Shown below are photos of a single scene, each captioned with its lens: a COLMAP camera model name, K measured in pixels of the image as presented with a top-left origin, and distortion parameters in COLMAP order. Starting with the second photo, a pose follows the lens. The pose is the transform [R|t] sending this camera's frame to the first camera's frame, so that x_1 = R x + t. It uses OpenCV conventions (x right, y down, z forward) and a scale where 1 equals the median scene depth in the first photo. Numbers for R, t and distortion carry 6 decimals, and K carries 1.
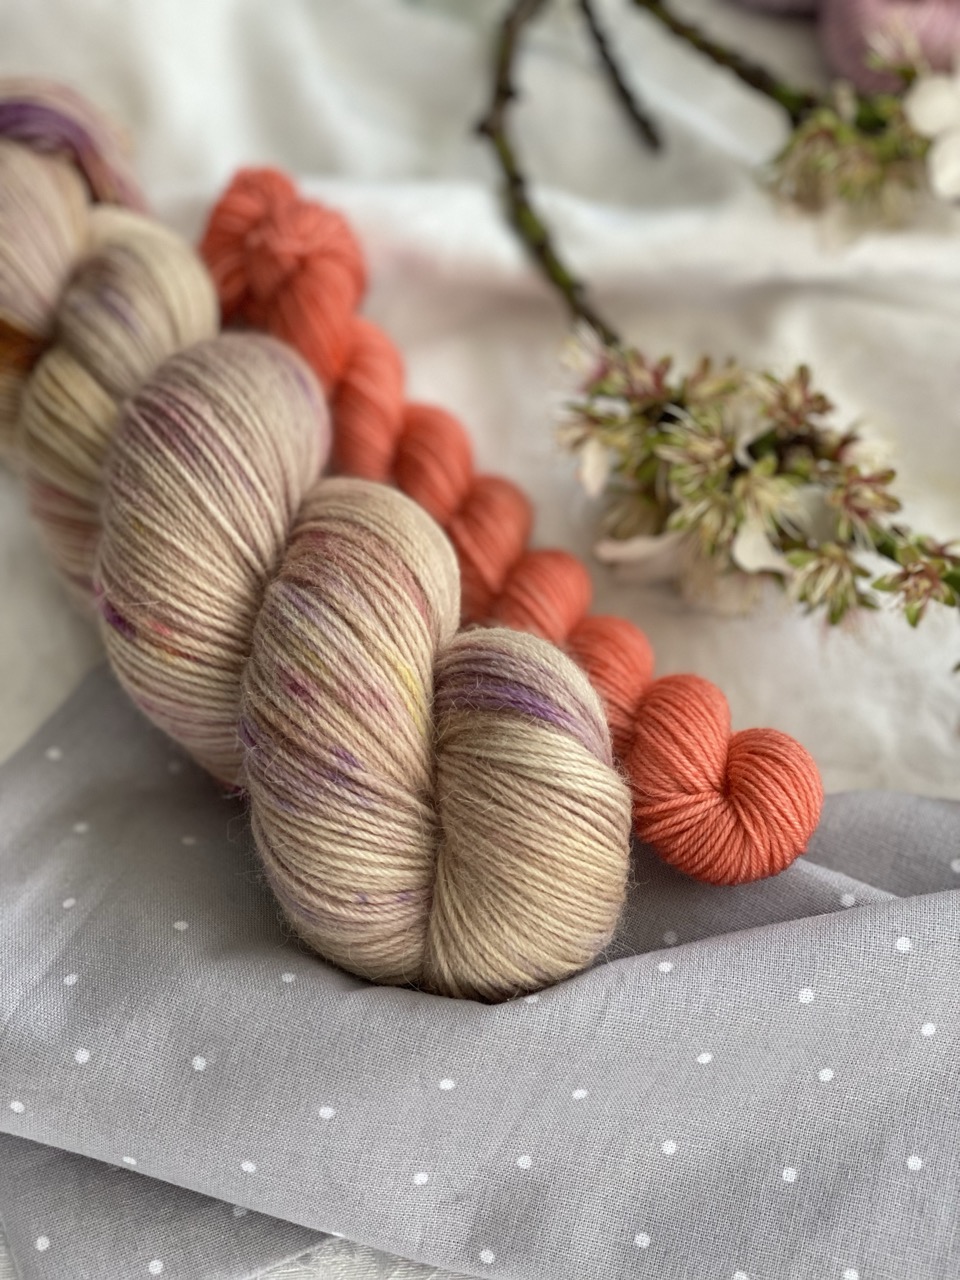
lens RADIAL K [[1953.4, 0, 480.5], [0, 1953.4, 639.1], [0, 0, 1]] dist [0.035206, 0.000000]
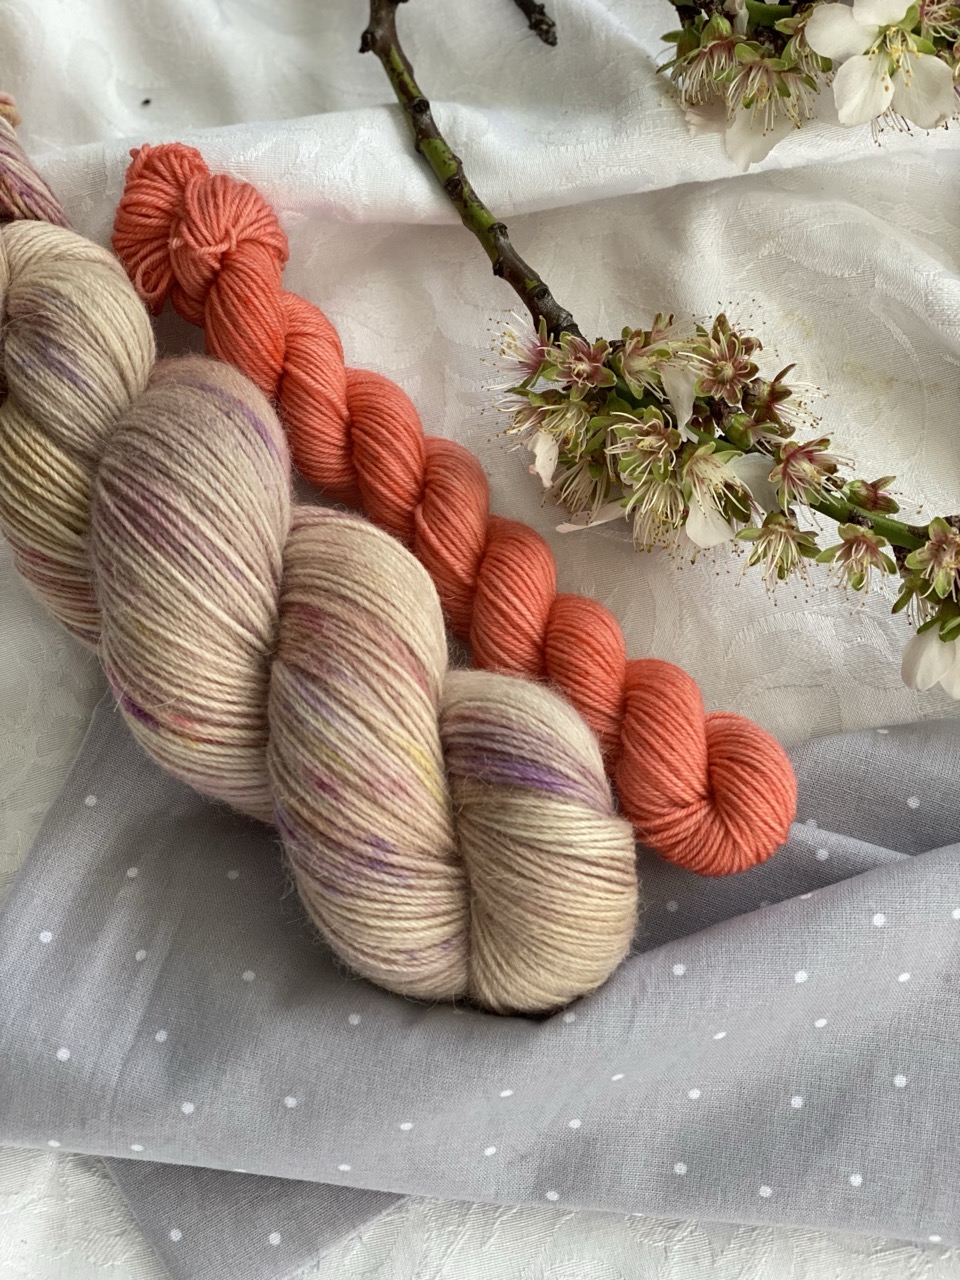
lens RADIAL K [[1953.4, 0, 481.3], [0, 1953.4, 644.0], [0, 0, 1]] dist [0.035206, 0.000000]
pose [[0.988446, -0.146227, 0.039891, -0.037007], [0.128108, 0.946643, 0.295727, -0.353014], [-0.081006, -0.287200, 0.954439, -0.036764]]
